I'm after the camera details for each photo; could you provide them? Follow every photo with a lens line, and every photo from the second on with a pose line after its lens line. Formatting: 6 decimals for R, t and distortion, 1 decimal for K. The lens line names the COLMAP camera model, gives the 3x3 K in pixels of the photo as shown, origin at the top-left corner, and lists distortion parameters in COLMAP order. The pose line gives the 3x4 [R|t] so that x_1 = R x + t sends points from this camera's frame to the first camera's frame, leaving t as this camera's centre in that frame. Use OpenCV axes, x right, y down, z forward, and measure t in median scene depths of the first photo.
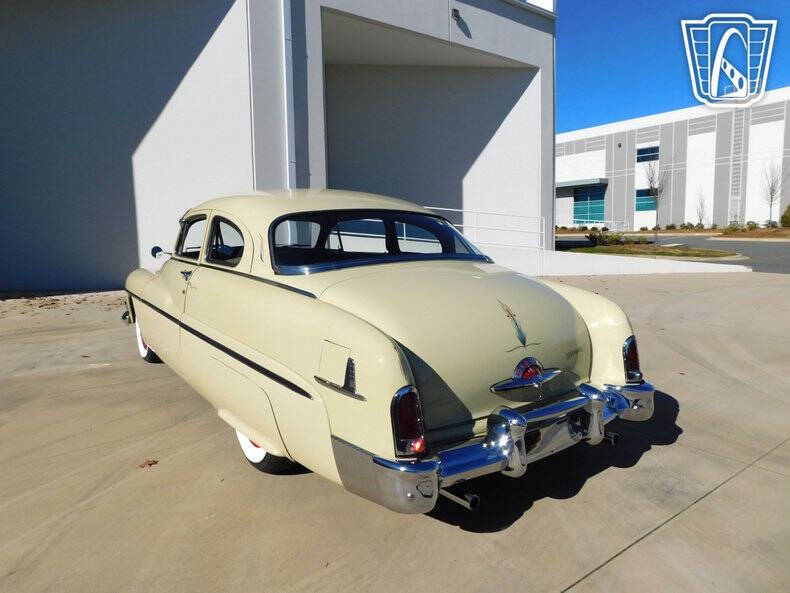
lens RADIAL K [[516.2, 0, 391.5], [0, 516.2, 296.7], [0, 0, 1]] dist [-0.074735, 0.051194]
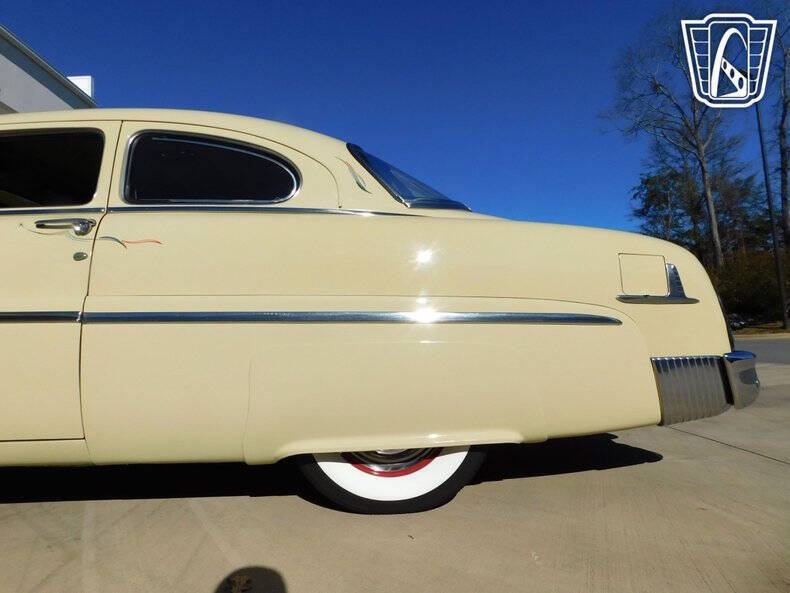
lens RADIAL K [[516.2, 0, 393.7], [0, 516.2, 296.3], [0, 0, 1]] dist [-0.074735, 0.051194]
pose [[0.570844, 0.061068, 0.818785, -0.665949], [0.126453, 0.978793, -0.161163, 0.154596], [-0.811263, 0.195537, 0.551016, 0.533776]]
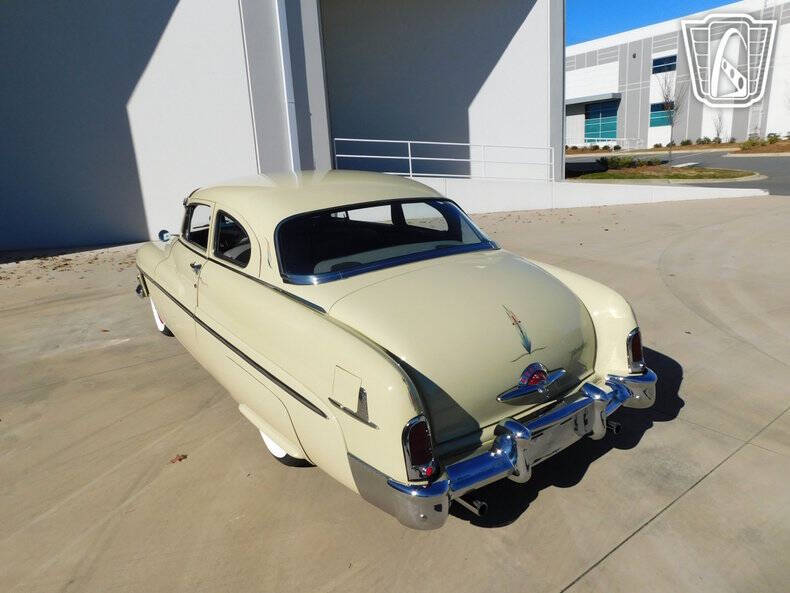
lens RADIAL K [[516.2, 0, 390.7], [0, 516.2, 295.4], [0, 0, 1]] dist [-0.074735, 0.051194]
pose [[0.999013, -0.038219, -0.022634, 0.005501], [0.041037, 0.989153, 0.141038, -0.124962], [0.016999, -0.141828, 0.989745, -0.006425]]
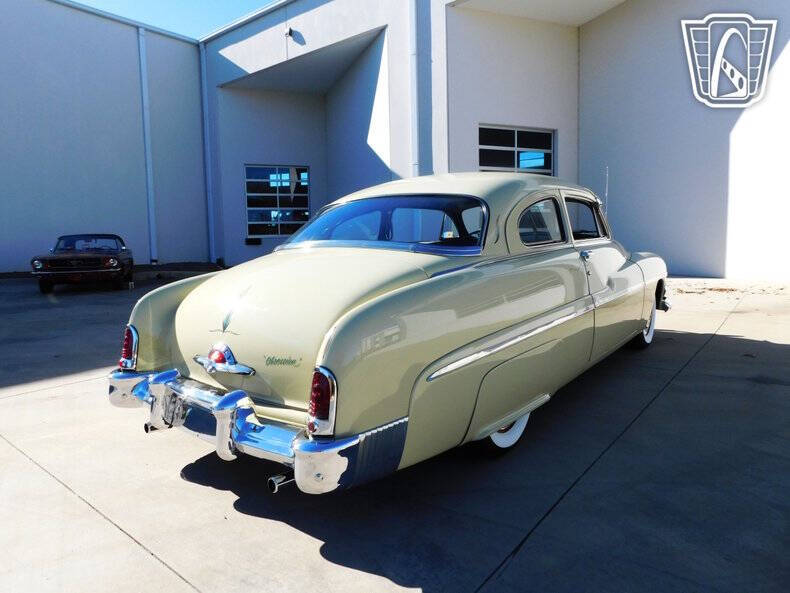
lens RADIAL K [[516.2, 0, 388.6], [0, 516.2, 294.5], [0, 0, 1]] dist [-0.074735, 0.051194]
pose [[0.257747, 0.111346, -0.959775, 0.932540], [-0.090760, 0.991736, 0.090680, -0.069159], [0.961940, 0.063737, 0.265723, 0.742284]]
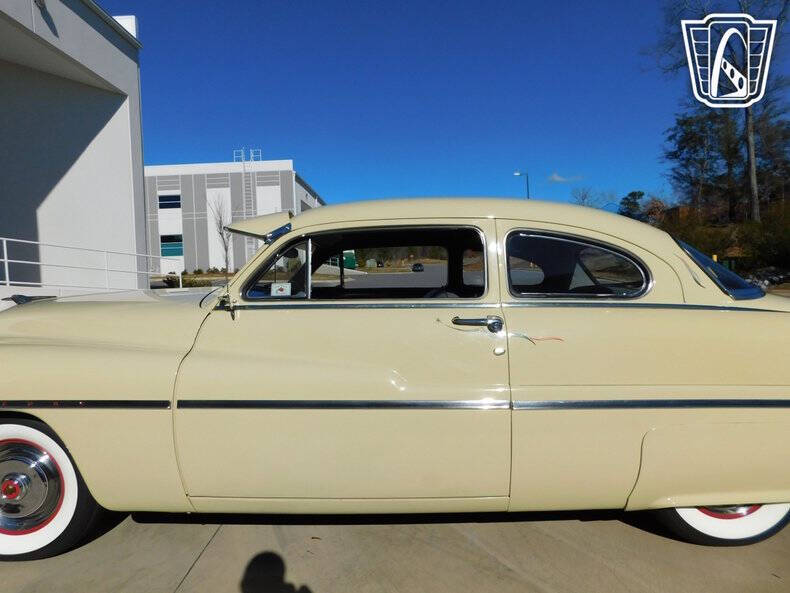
lens RADIAL K [[516.2, 0, 393.0], [0, 516.2, 293.7], [0, 0, 1]] dist [-0.074735, 0.051194]
pose [[0.587644, -0.030172, 0.808557, -1.017410], [0.107914, 0.993299, -0.041364, -0.065802], [-0.801891, 0.111562, 0.586962, 0.789695]]
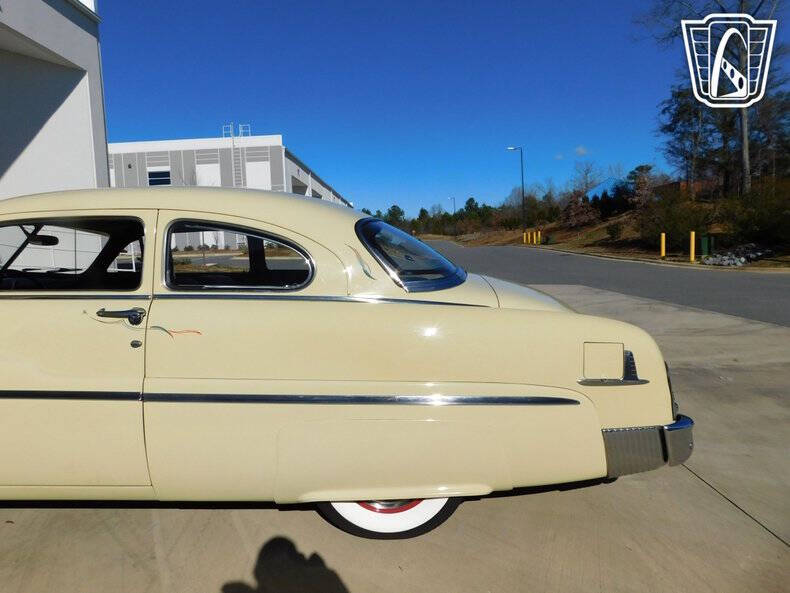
lens RADIAL K [[516.2, 0, 391.1], [0, 516.2, 294.2], [0, 0, 1]] dist [-0.074735, 0.051194]
pose [[0.598019, -0.069491, 0.798464, -0.740587], [0.108336, 0.994100, 0.005378, -0.037994], [-0.794126, 0.083286, 0.602019, 0.429539]]
